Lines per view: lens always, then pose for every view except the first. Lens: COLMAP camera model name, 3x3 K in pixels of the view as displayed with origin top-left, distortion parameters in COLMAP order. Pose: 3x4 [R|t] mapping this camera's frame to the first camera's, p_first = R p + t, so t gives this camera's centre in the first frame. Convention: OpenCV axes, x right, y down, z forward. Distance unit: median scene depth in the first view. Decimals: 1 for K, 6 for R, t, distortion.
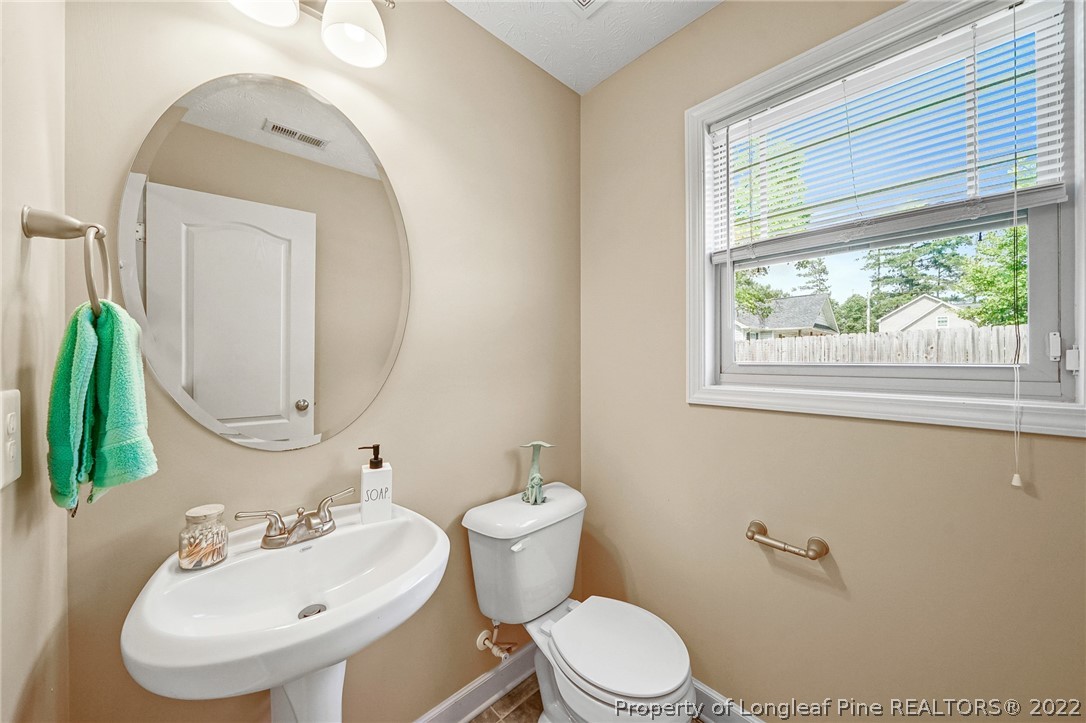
lens RADIAL K [[384.1, 0, 538.3], [0, 384.1, 354.9], [0, 0, 1]] dist [-0.001261, -0.000142]
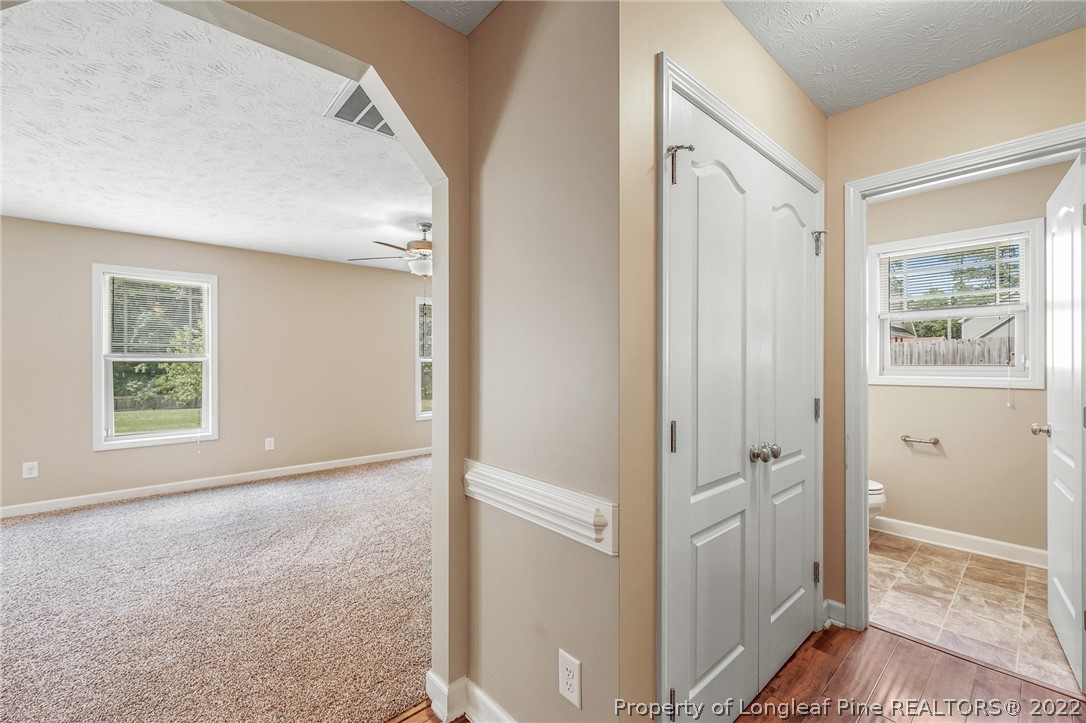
lens RADIAL K [[441.3, 0, 543.0], [0, 441.3, 361.5], [0, 0, 1]] dist [-0.000948, -0.000045]
pose [[0.999432, -0.000282, -0.033693, -0.242797], [0.000385, 0.999995, 0.003030, -0.001724], [0.033692, -0.003042, 0.999428, -0.275211]]
